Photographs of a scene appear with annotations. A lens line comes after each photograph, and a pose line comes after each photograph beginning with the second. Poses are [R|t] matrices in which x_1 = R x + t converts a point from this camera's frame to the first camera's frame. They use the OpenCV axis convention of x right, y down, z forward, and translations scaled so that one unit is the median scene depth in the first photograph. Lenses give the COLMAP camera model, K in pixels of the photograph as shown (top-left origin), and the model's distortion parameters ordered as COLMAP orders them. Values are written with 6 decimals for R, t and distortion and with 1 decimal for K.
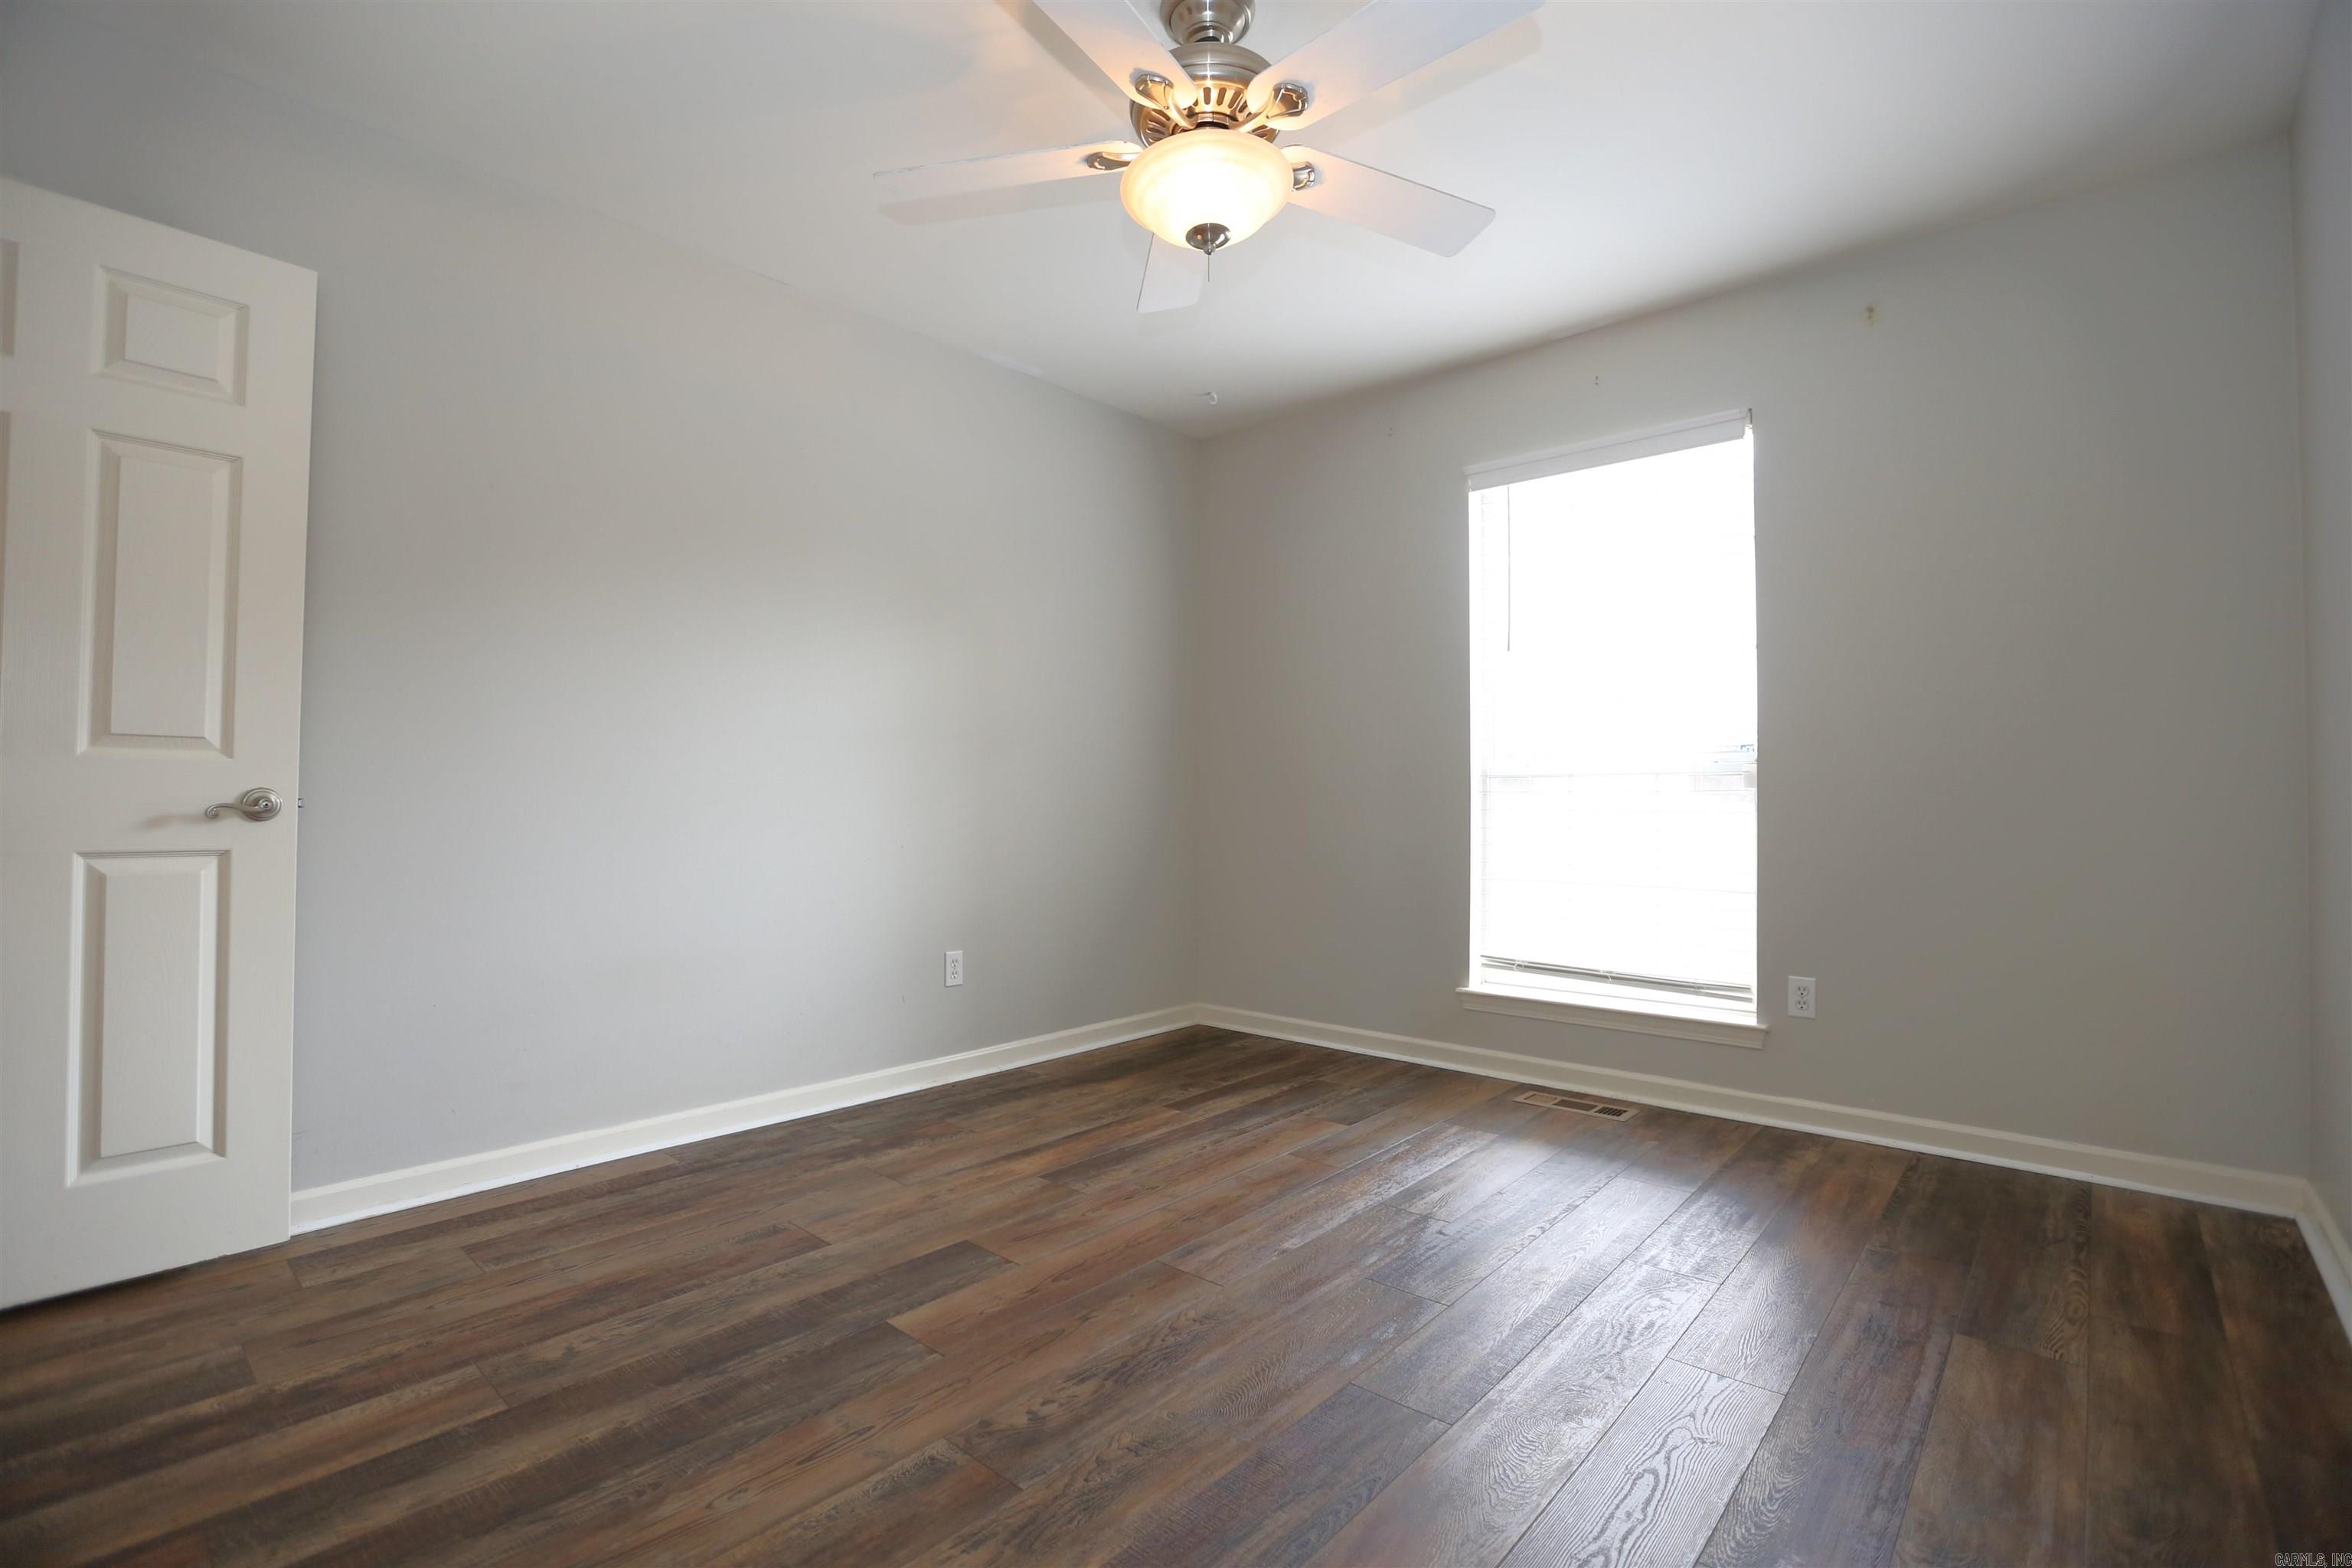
lens RADIAL K [[1069.1, 0, 1166.7], [0, 1069.1, 786.9], [0, 0, 1]] dist [-0.062951, 0.026754]
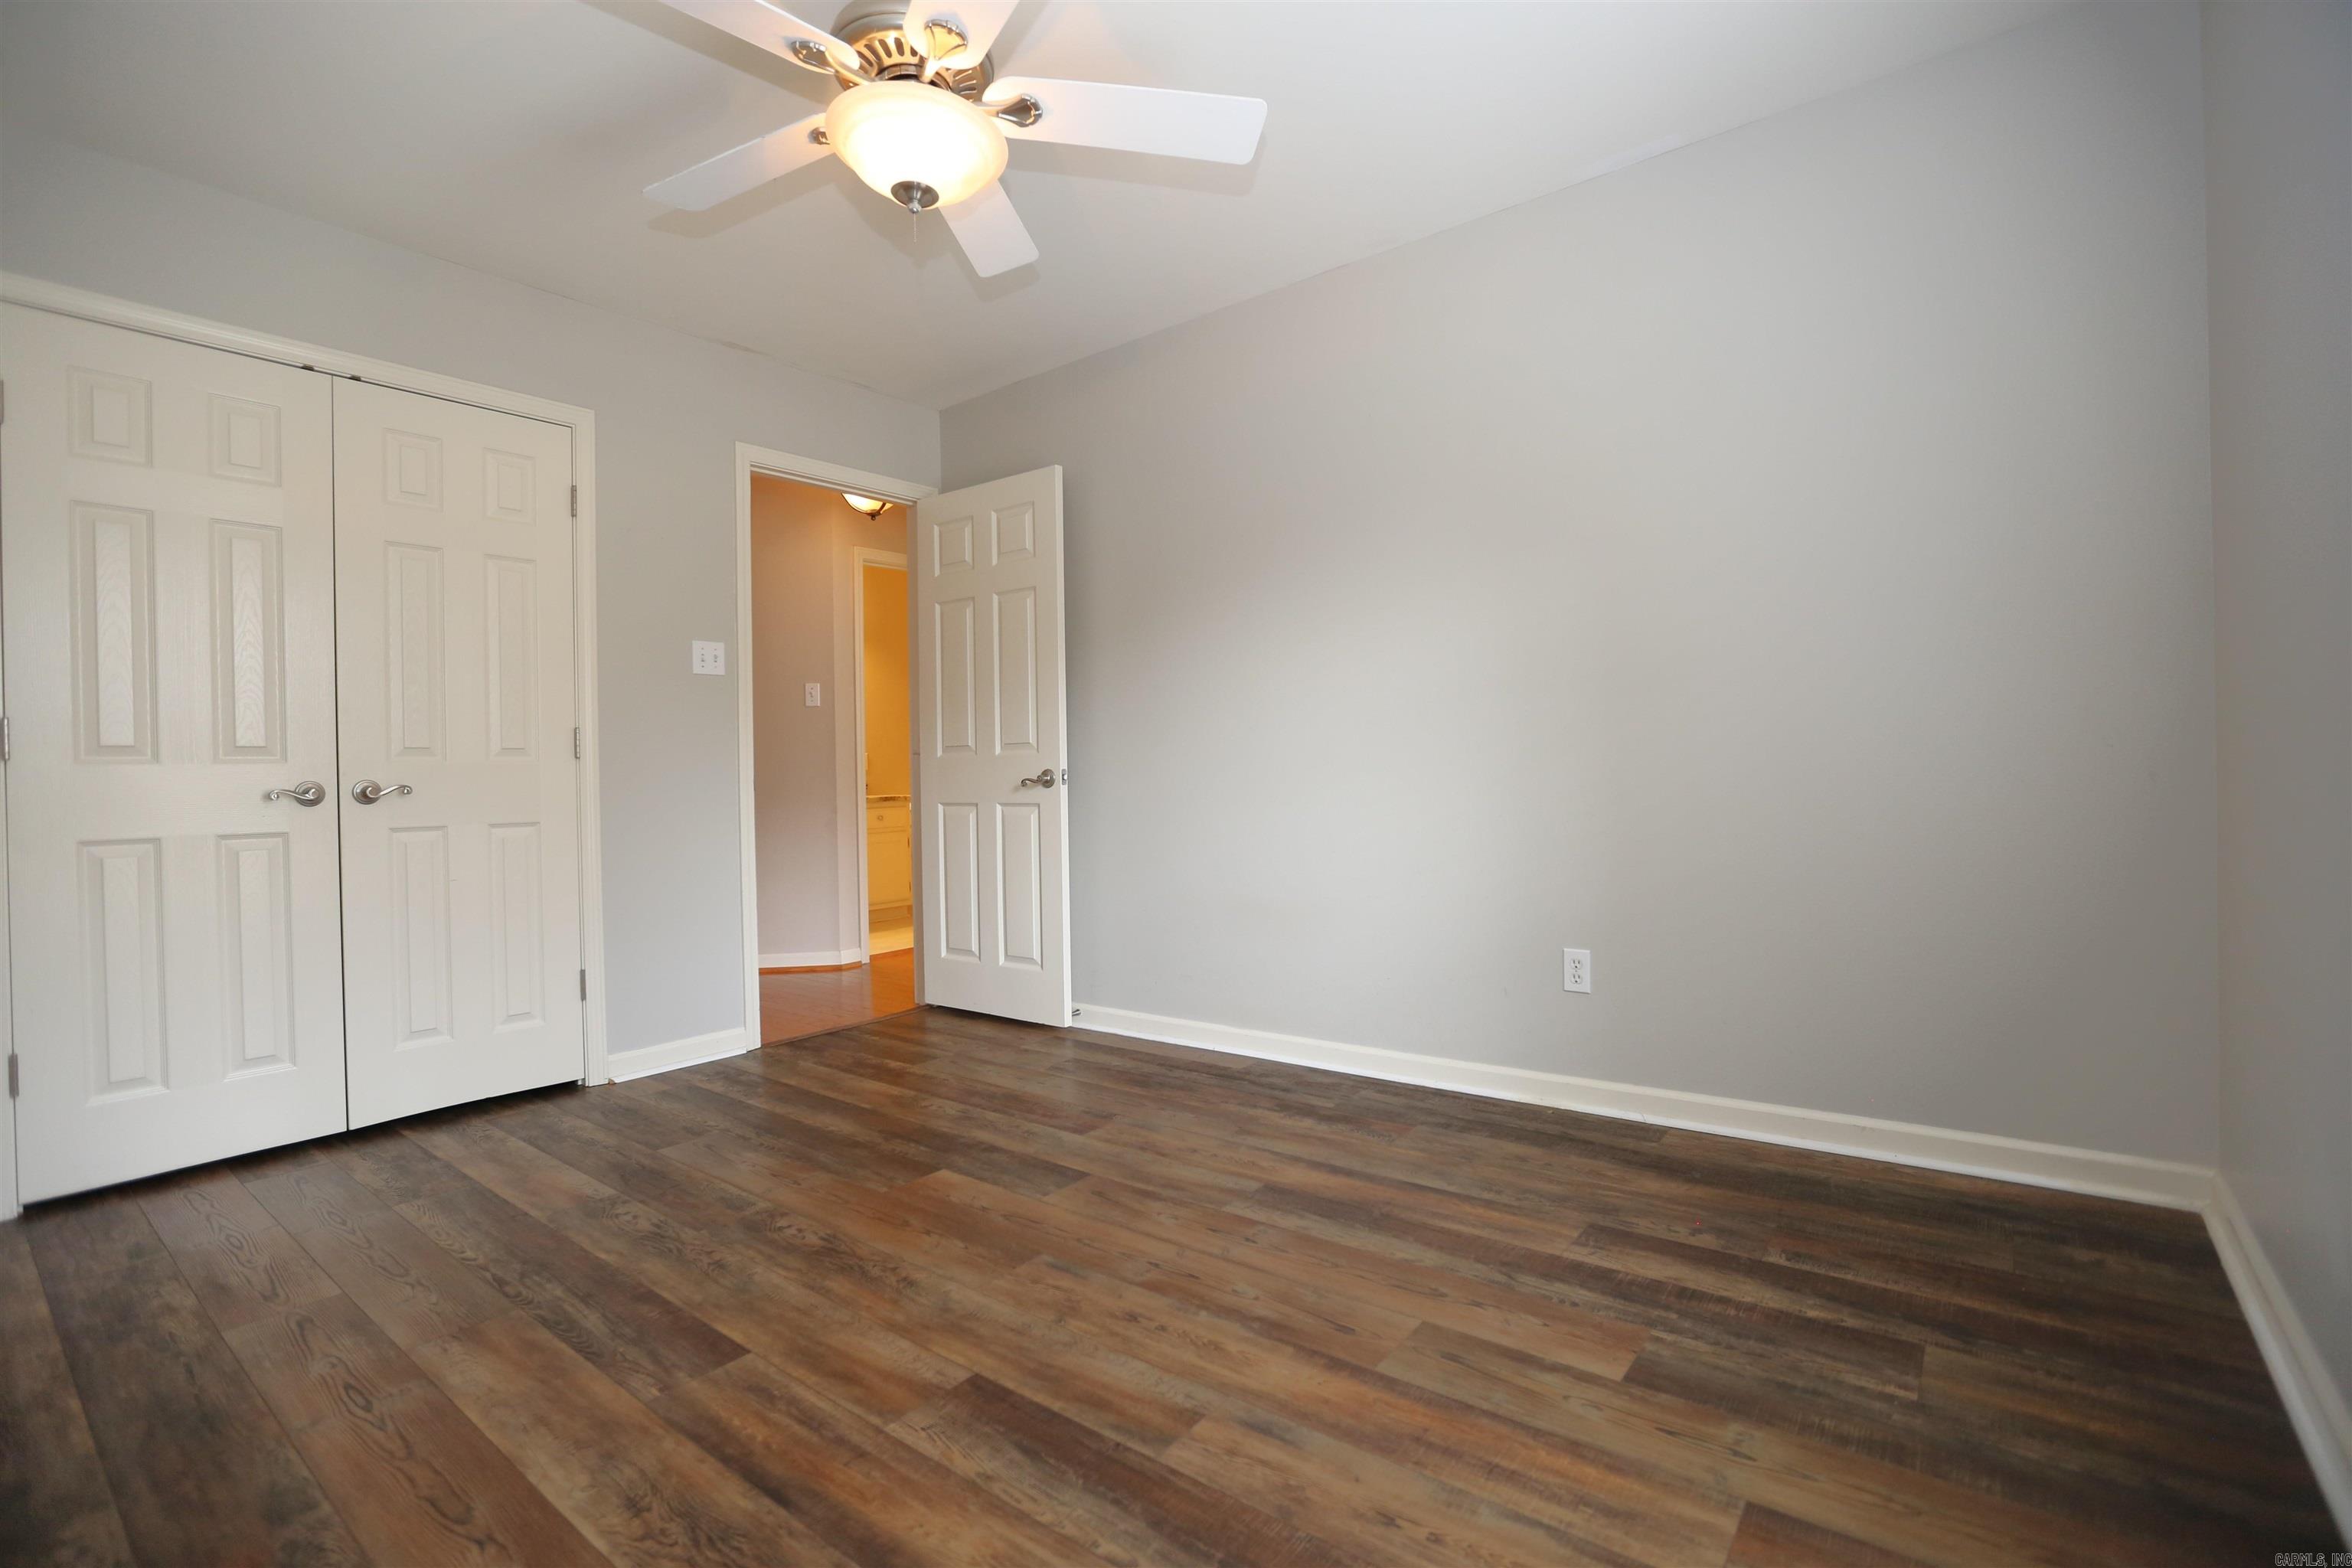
lens RADIAL K [[1069.1, 0, 1166.7], [0, 1069.1, 786.9], [0, 0, 1]] dist [-0.062951, 0.026754]
pose [[0.060506, 0.007862, -0.998137, 0.832487], [0.036712, 0.999275, 0.010096, 0.018263], [0.997492, -0.037254, 0.060173, 0.939628]]
